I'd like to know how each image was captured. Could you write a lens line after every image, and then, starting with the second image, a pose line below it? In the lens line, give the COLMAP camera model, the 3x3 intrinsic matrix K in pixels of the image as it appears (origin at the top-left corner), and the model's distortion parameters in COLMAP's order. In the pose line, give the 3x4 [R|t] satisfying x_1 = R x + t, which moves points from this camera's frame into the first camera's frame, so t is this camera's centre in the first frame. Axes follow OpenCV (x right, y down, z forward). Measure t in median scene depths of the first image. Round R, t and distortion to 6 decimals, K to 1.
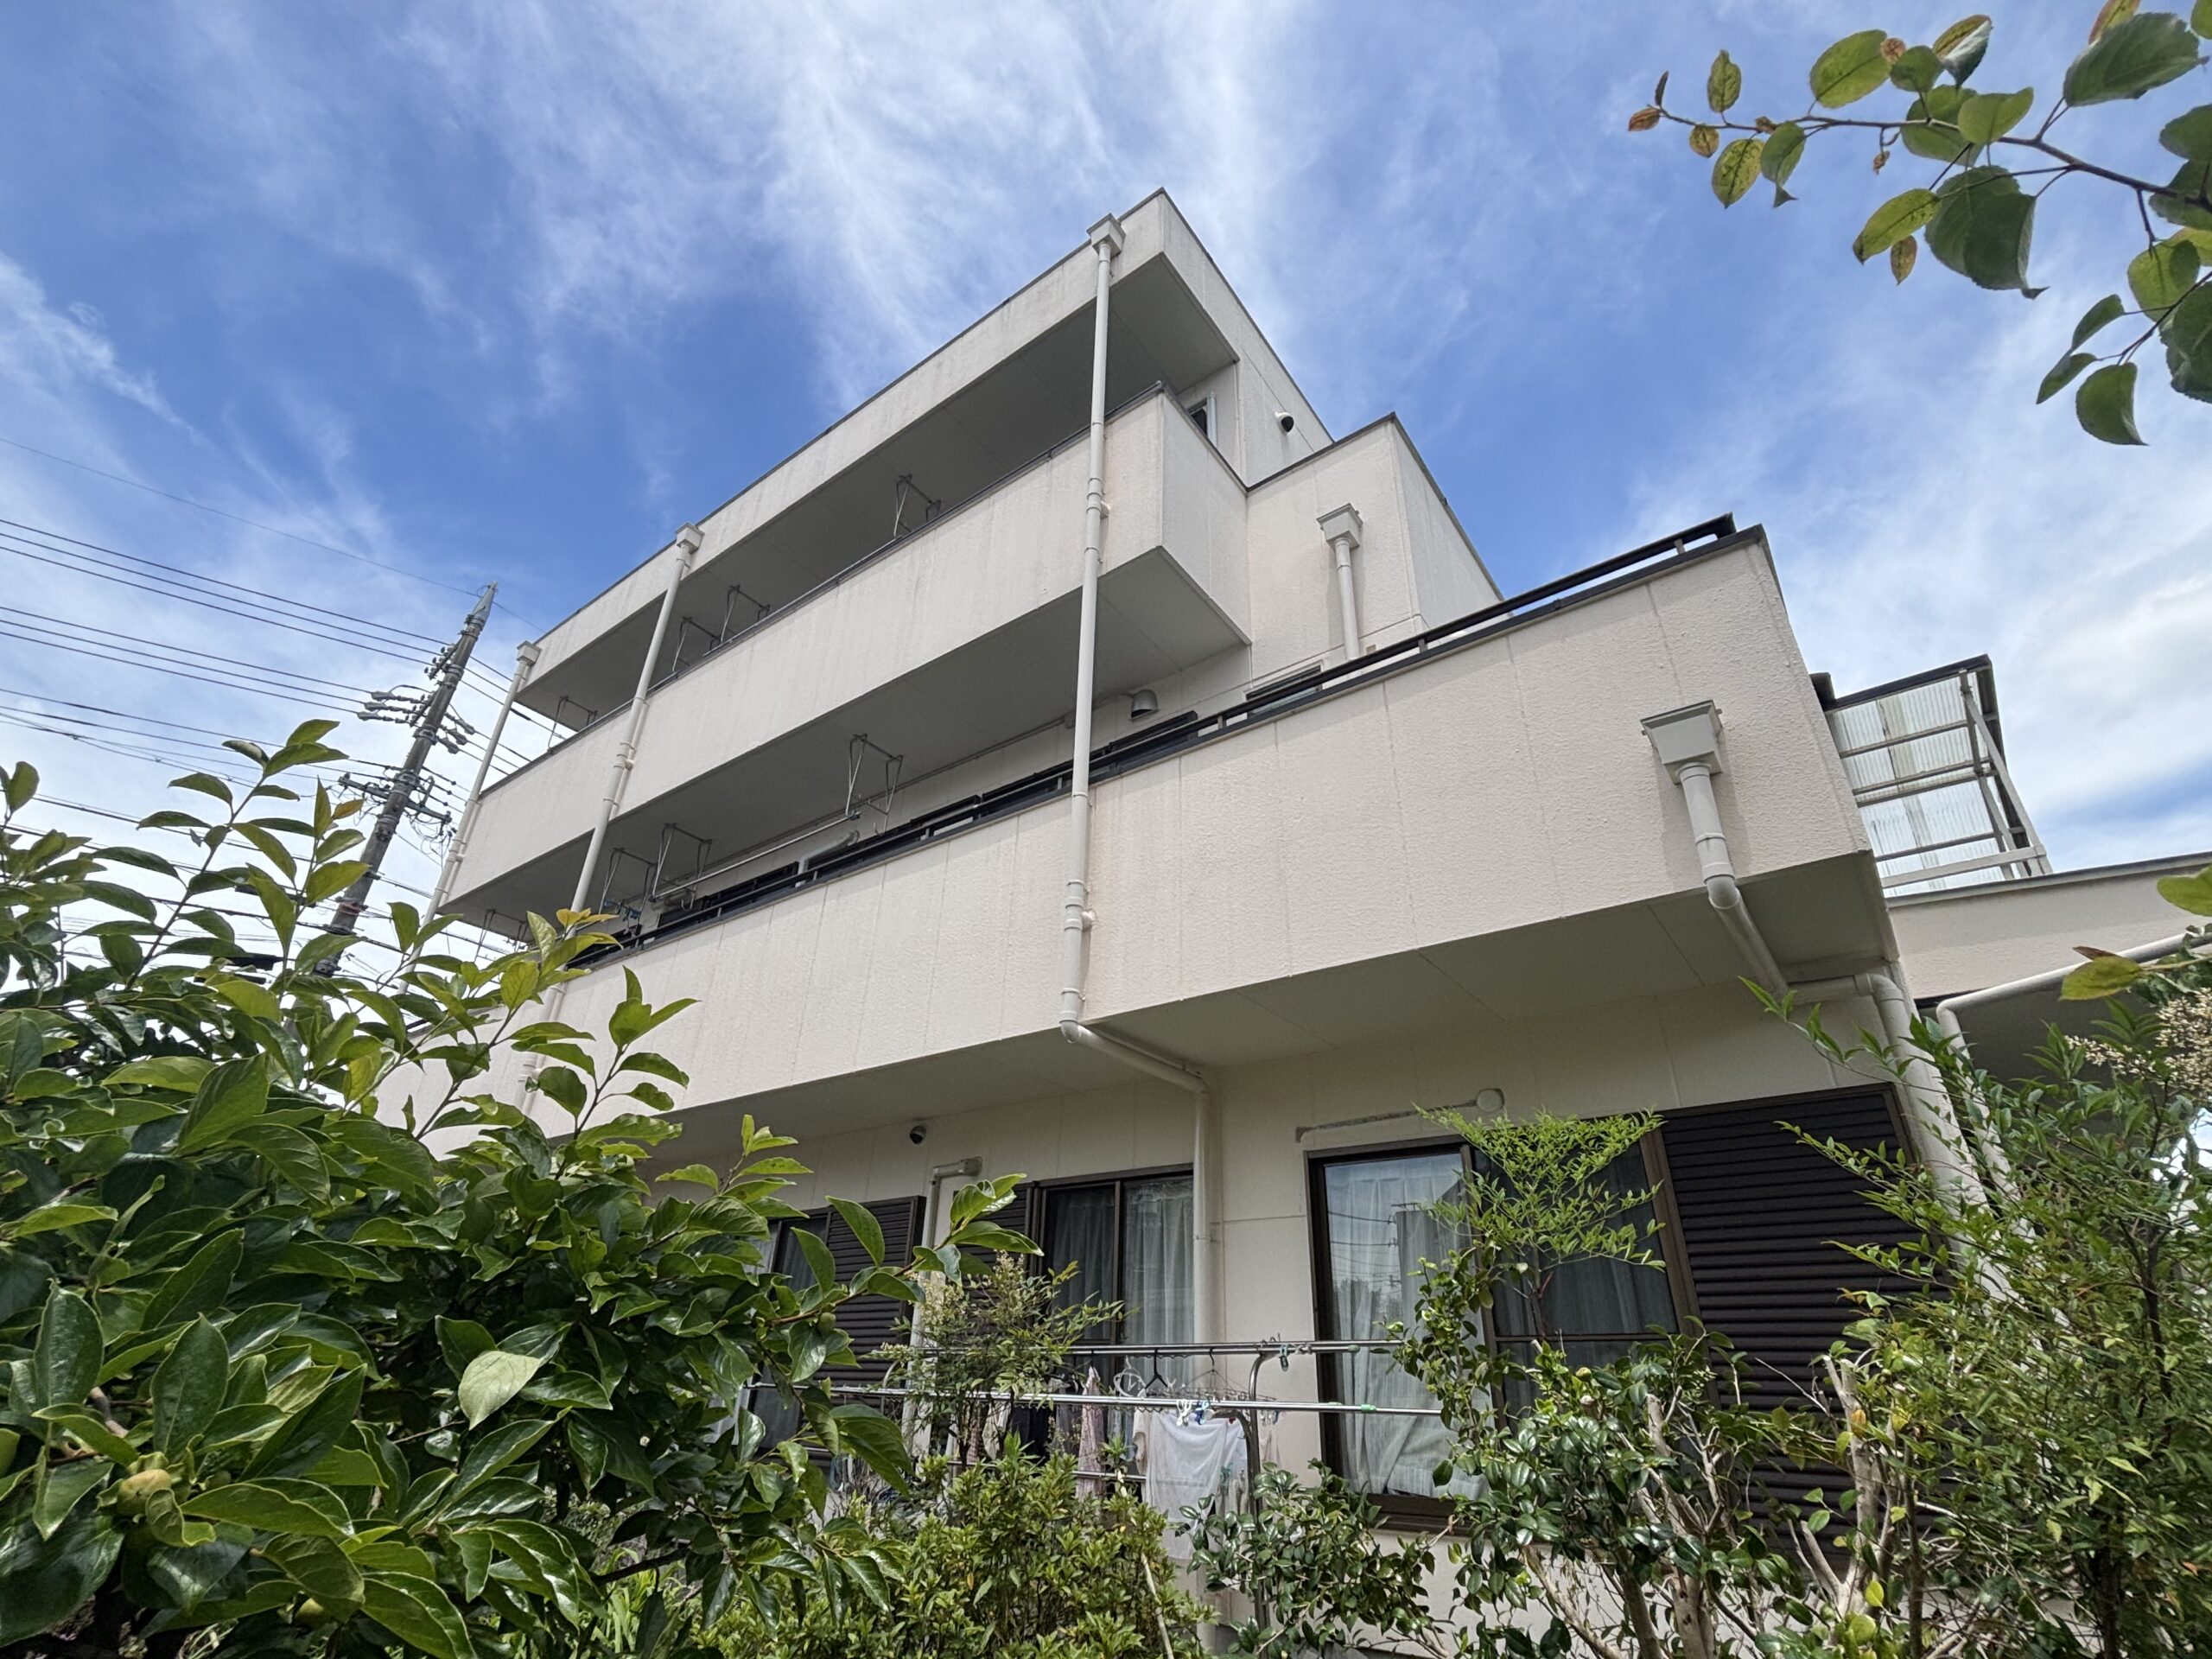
lens RADIAL K [[1017.1, 0, 1154.7], [0, 1017.1, 861.6], [0, 0, 1]] dist [0.004085, -0.000035]
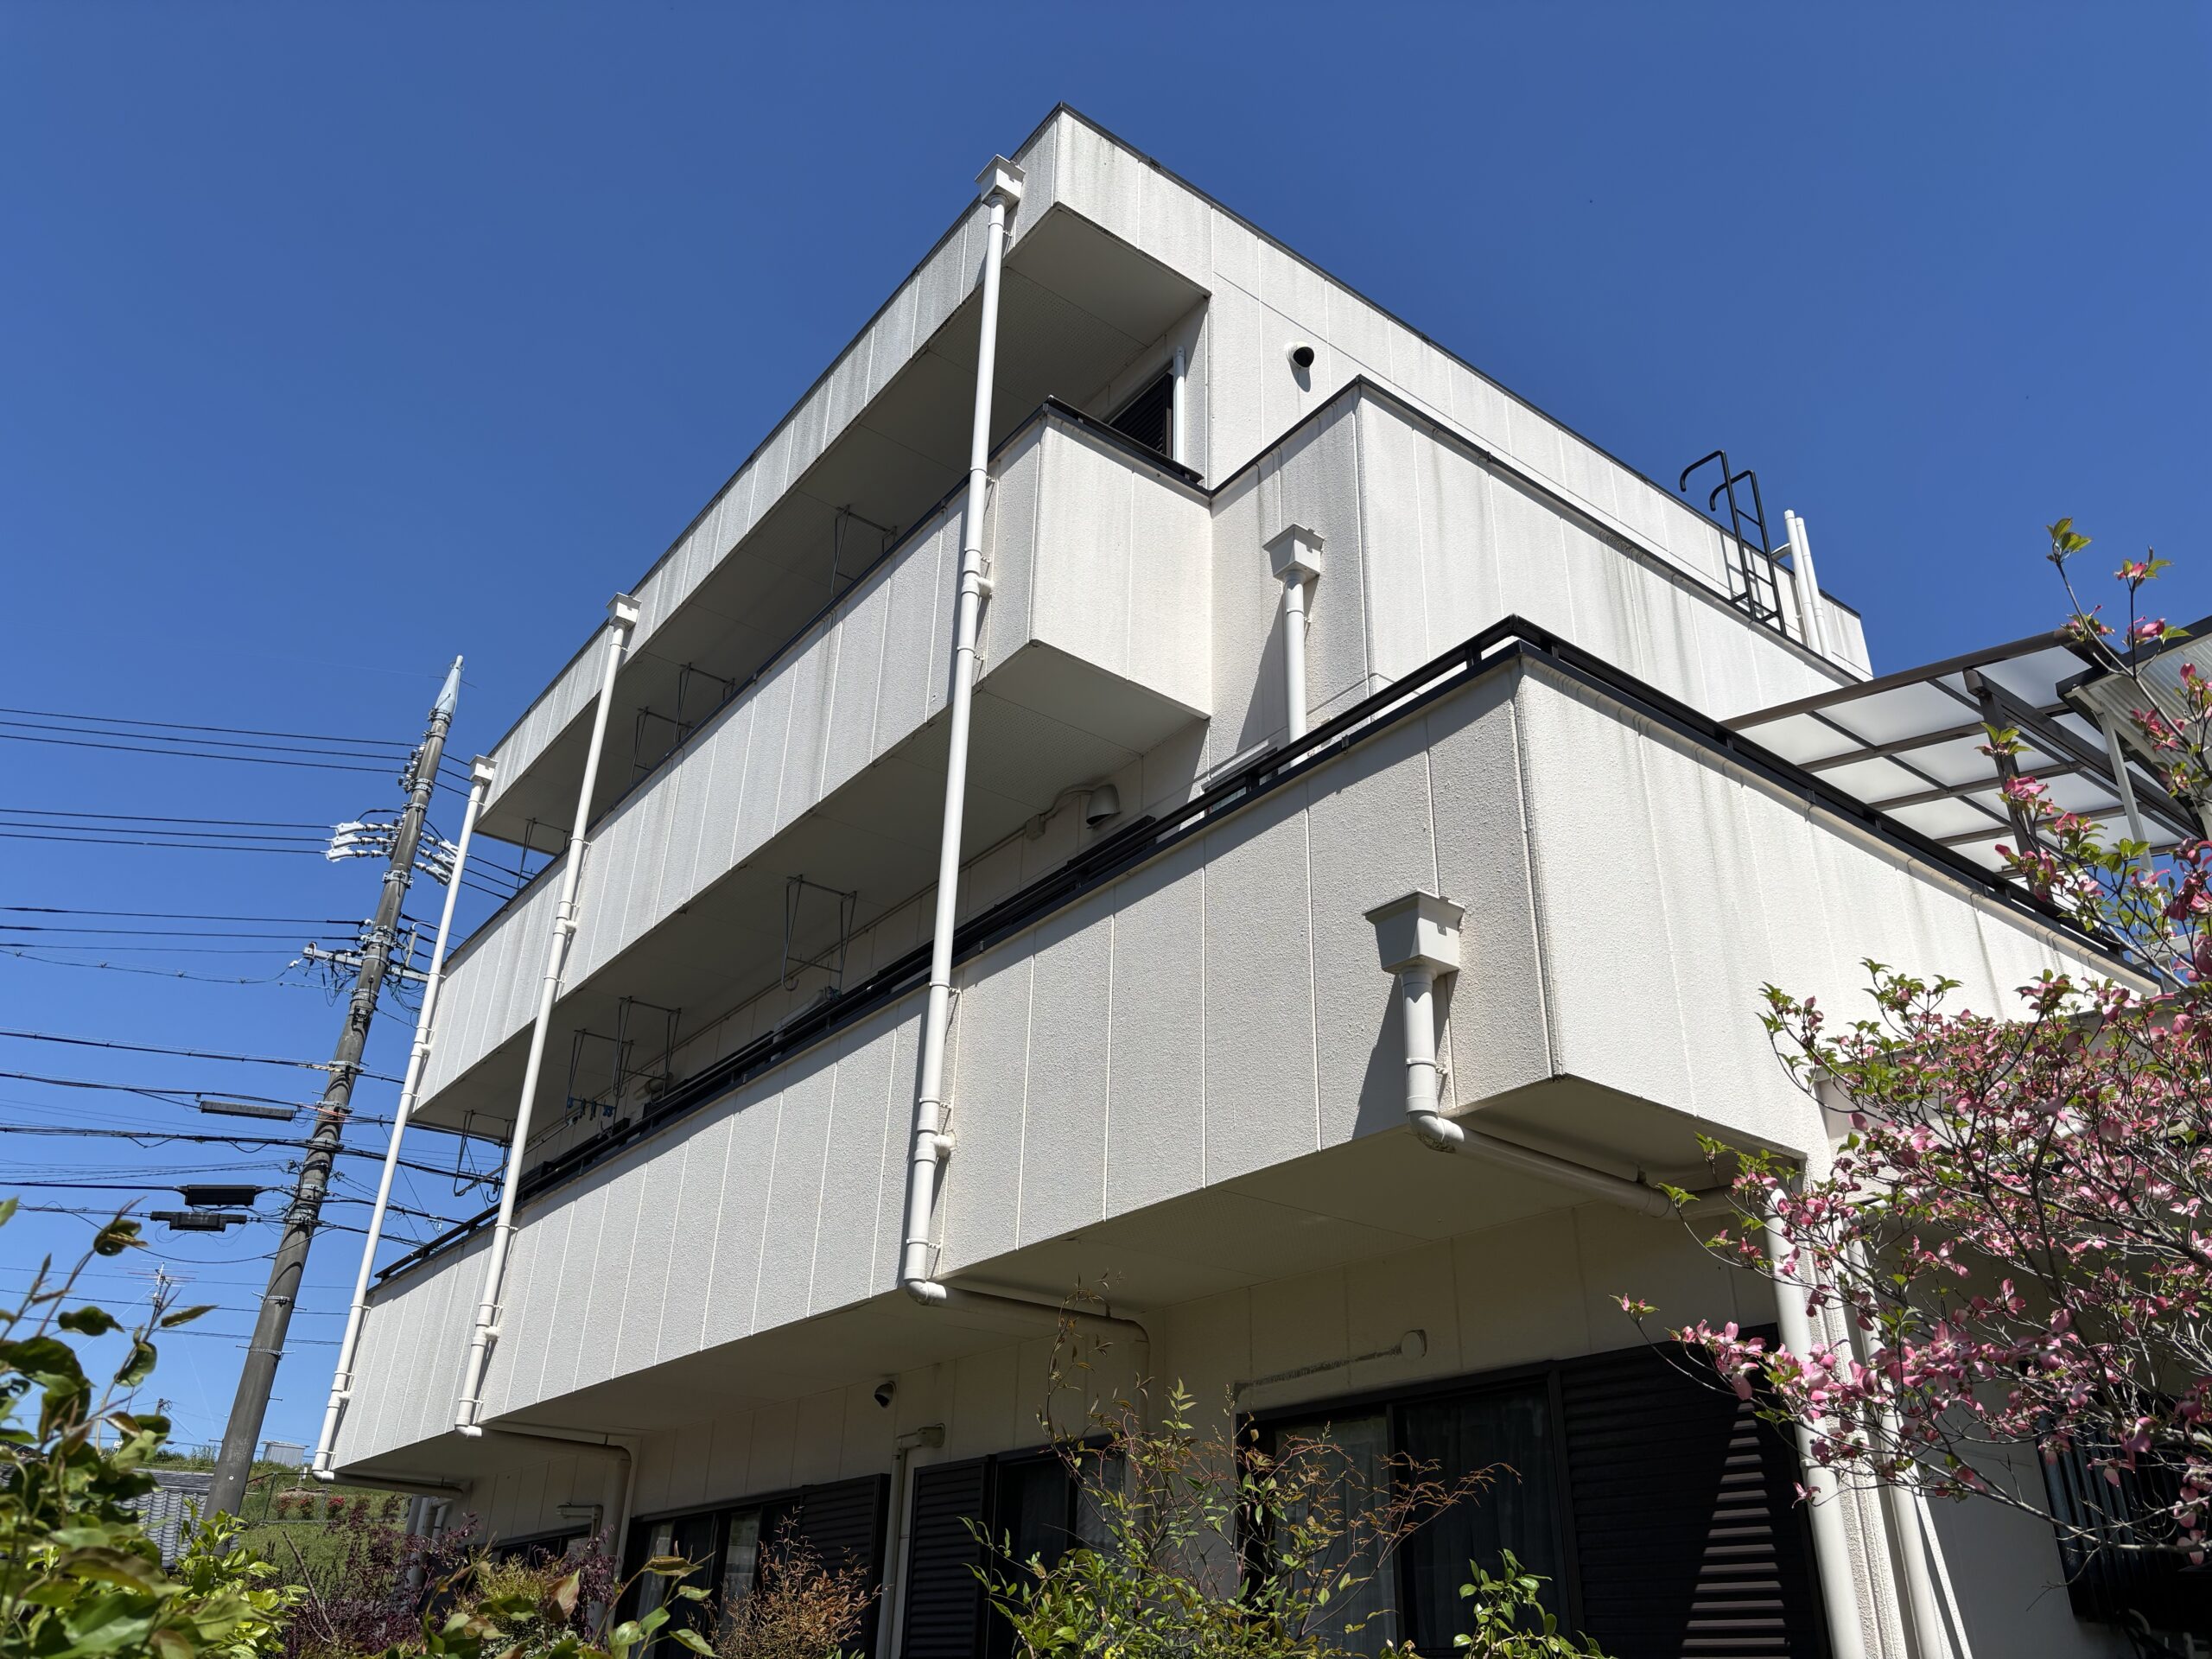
lens RADIAL K [[1657.7, 0, 1106.0], [0, 1657.7, 829.5], [0, 0, 1]] dist [0.024488, -0.003470]
pose [[0.954989, -0.136734, -0.263250, 0.338580], [0.132700, 0.990602, -0.033131, -0.103677], [0.265306, -0.003294, 0.964159, -0.208544]]
